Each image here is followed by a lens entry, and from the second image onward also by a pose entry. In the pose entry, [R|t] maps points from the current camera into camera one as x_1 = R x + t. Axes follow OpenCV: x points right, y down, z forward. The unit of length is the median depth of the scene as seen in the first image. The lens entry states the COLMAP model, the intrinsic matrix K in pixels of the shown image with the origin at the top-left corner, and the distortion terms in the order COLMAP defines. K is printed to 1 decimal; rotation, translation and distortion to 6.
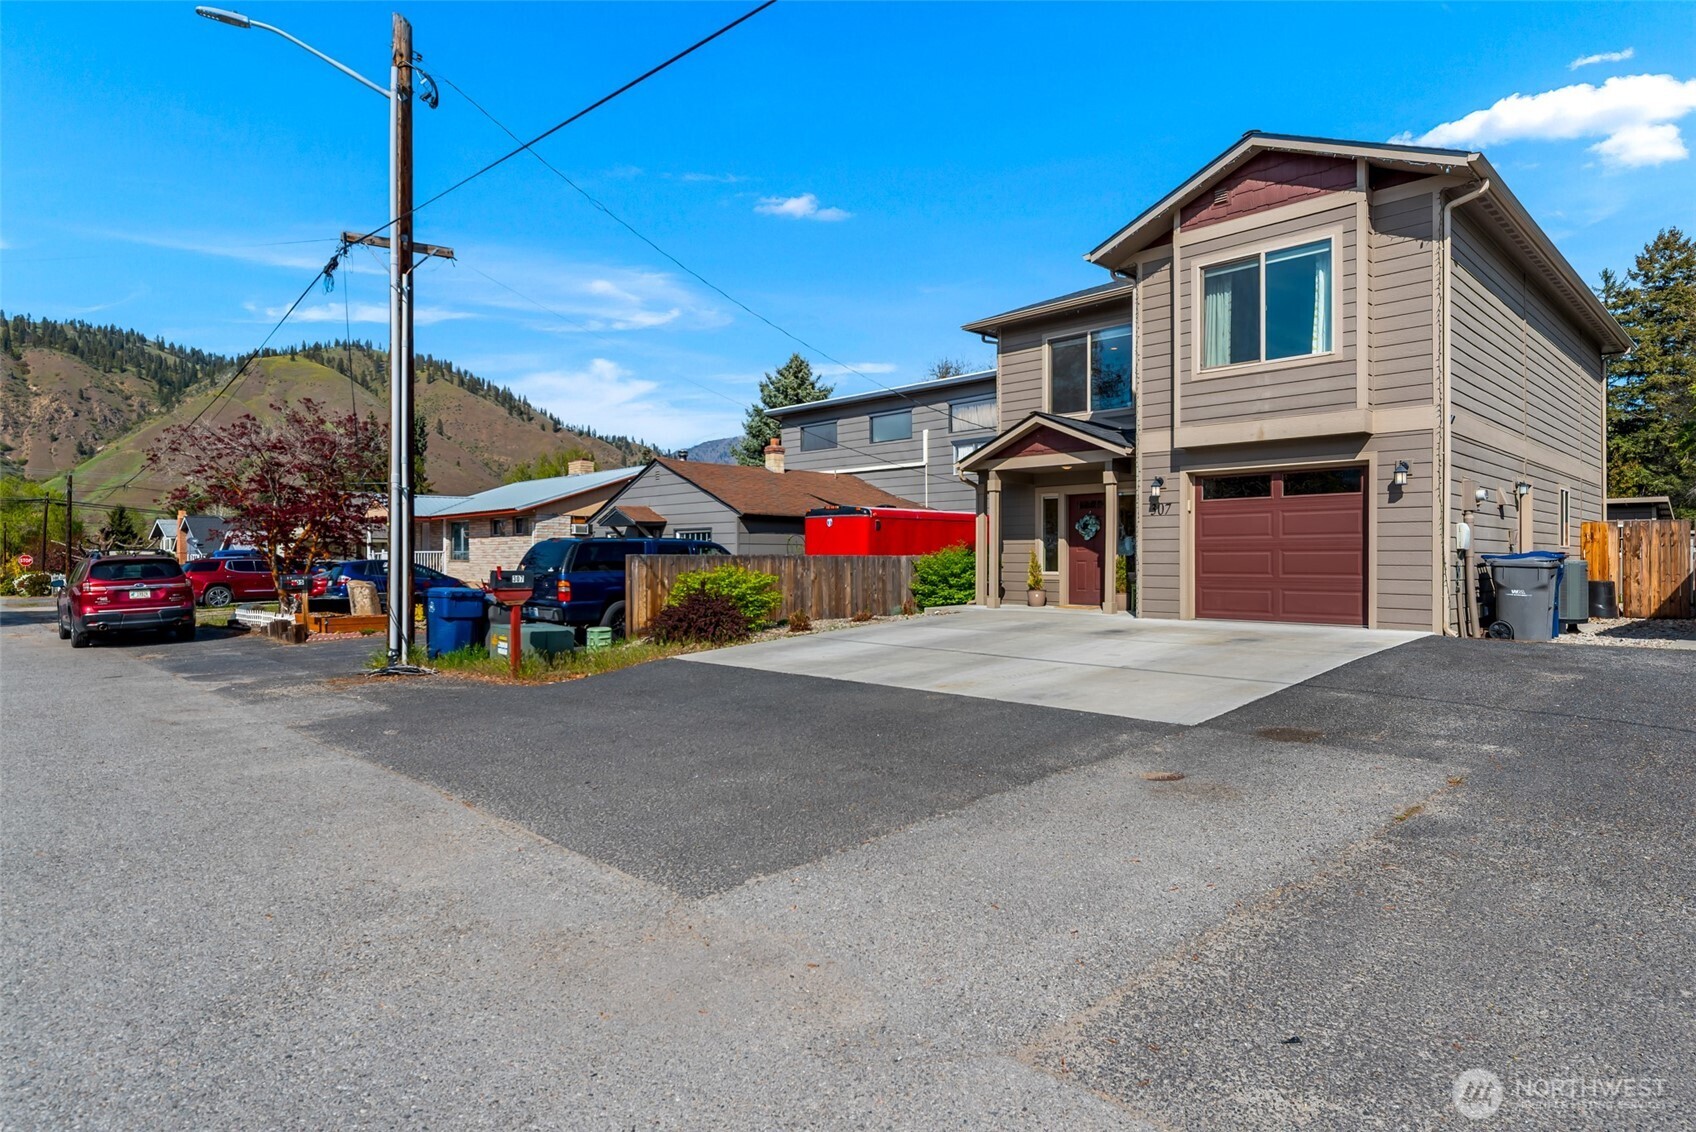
lens RADIAL K [[932.3, 0, 867.7], [0, 932.3, 557.0], [0, 0, 1]] dist [-0.000783, 0.000076]
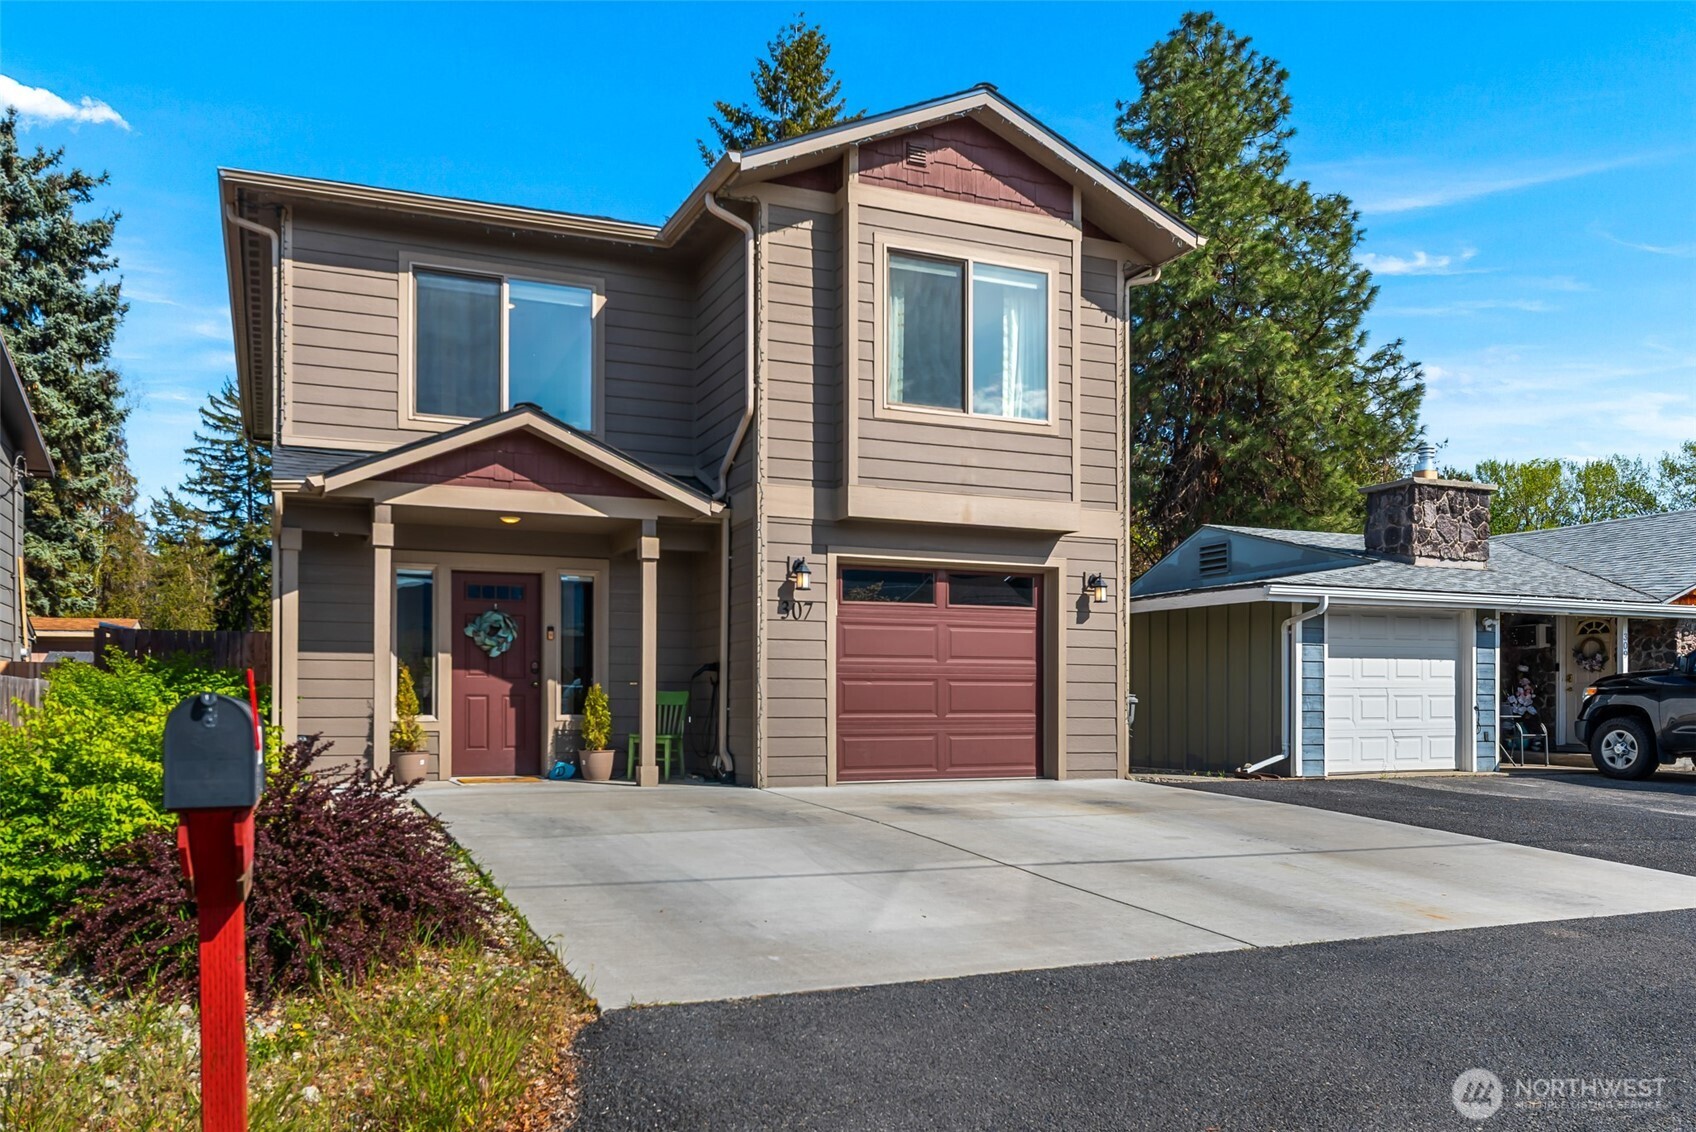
lens RADIAL K [[1251.9, 0, 778.3], [0, 1251.9, 702.2], [0, 0, 1]] dist [-0.001742, 0.001262]
pose [[0.382972, 0.003801, 0.923752, -0.484234], [-0.002481, 0.999992, -0.003086, 0.013009], [-0.923757, -0.001110, 0.382978, 0.726596]]
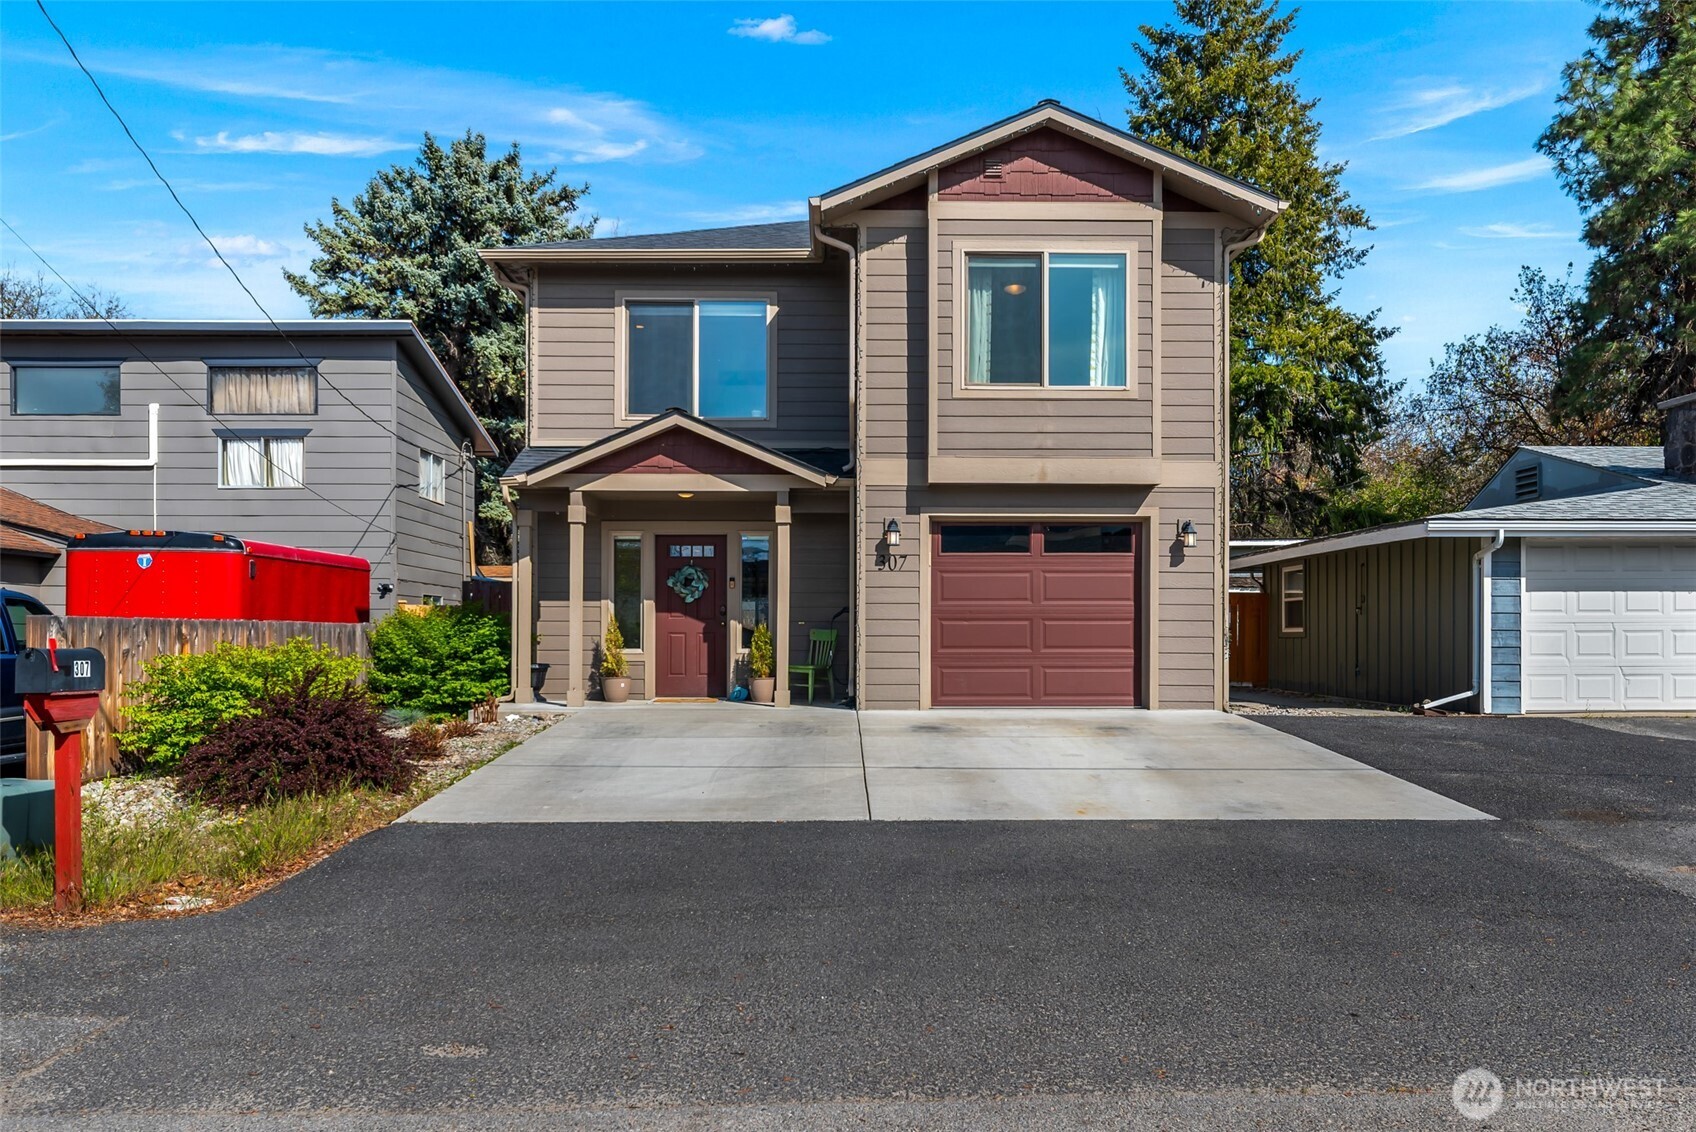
lens RADIAL K [[1309.0, 0, 849.9], [0, 1309.0, 627.9], [0, 0, 1]] dist [-0.002215, -0.001301]
pose [[0.691068, 0.004321, 0.722776, -0.487837], [-0.002292, 0.999990, -0.003786, 0.004954], [-0.722786, 0.000960, 0.691071, 0.317320]]
